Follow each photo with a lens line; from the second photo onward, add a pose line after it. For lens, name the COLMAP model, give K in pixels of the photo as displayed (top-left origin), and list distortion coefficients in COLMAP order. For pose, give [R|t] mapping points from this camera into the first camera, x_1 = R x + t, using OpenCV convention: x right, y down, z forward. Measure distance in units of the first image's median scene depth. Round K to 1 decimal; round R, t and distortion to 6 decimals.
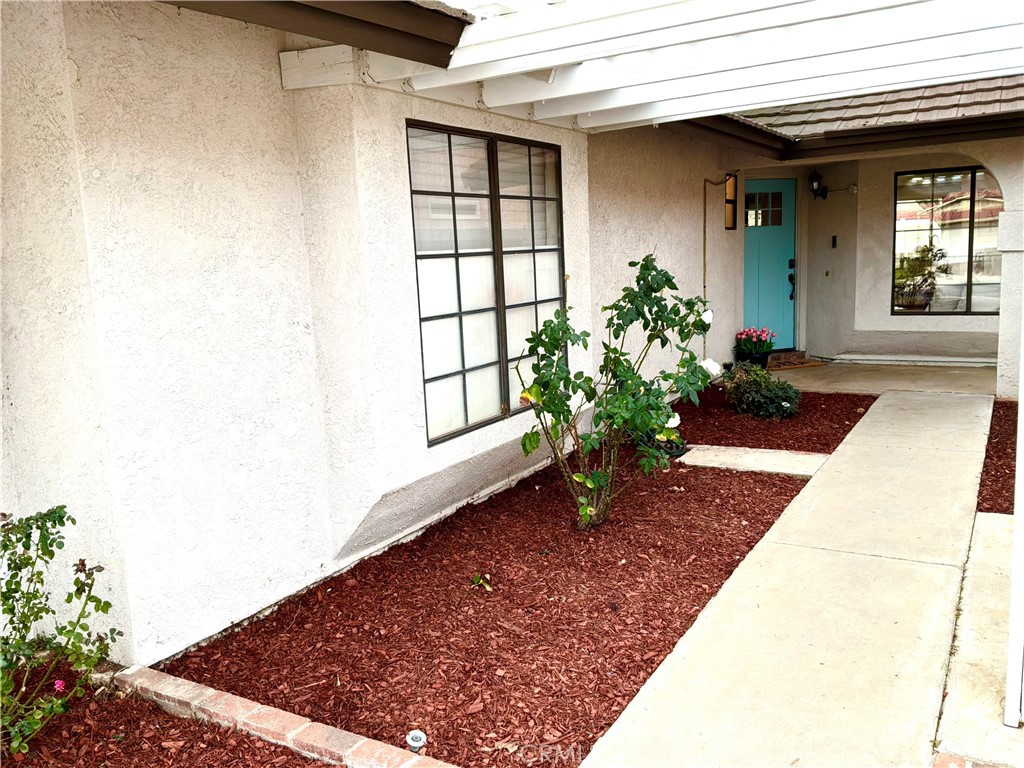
lens RADIAL K [[838.7, 0, 512.0], [0, 838.7, 384.0], [0, 0, 1]] dist [0.074369, -0.136481]
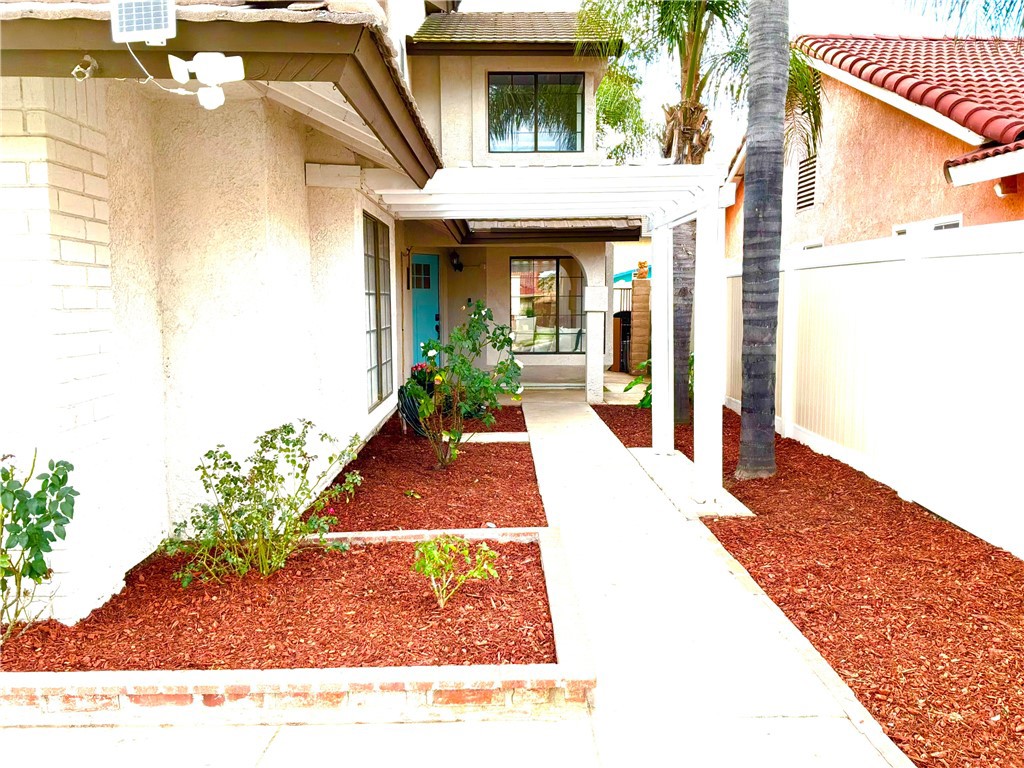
lens RADIAL K [[838.7, 0, 512.0], [0, 838.7, 384.0], [0, 0, 1]] dist [0.074369, -0.136481]
pose [[0.848592, -0.009637, 0.528961, -0.304264], [0.048791, 0.996999, -0.060108, 0.054503], [-0.526794, 0.076816, 0.846515, -0.203865]]
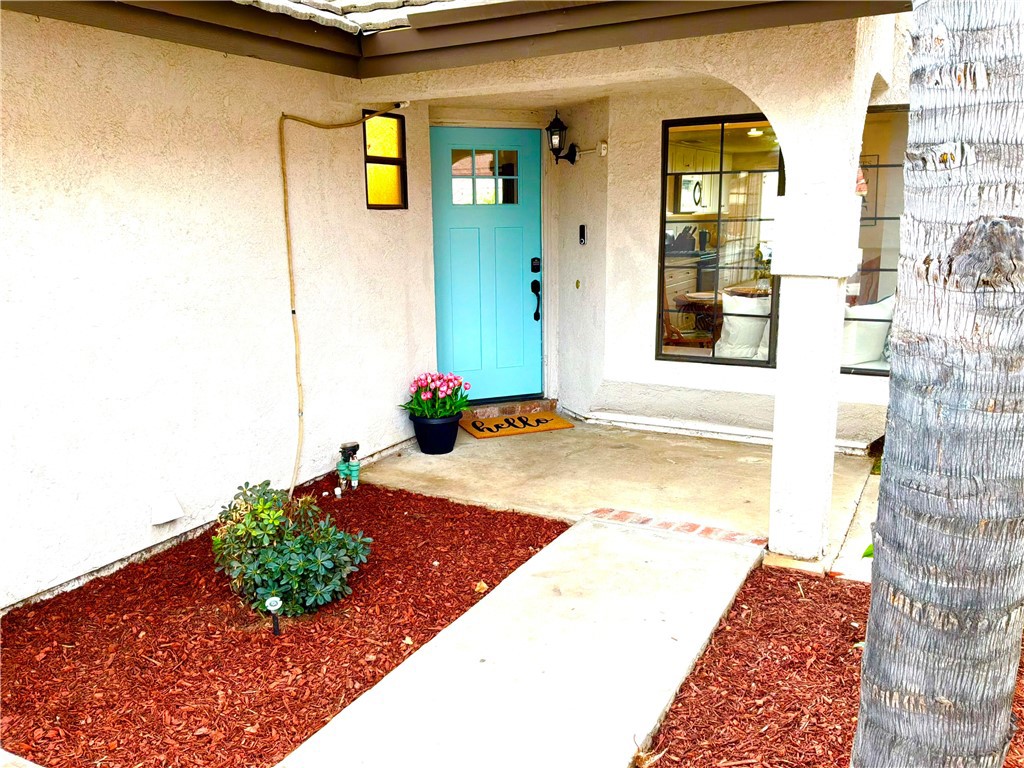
lens RADIAL K [[838.7, 0, 512.0], [0, 838.7, 384.0], [0, 0, 1]] dist [0.074369, -0.136481]
pose [[0.998746, 0.024592, 0.043609, 0.318075], [-0.026486, 0.998707, 0.043393, -0.087323], [-0.042485, -0.044493, 0.998106, 0.397237]]
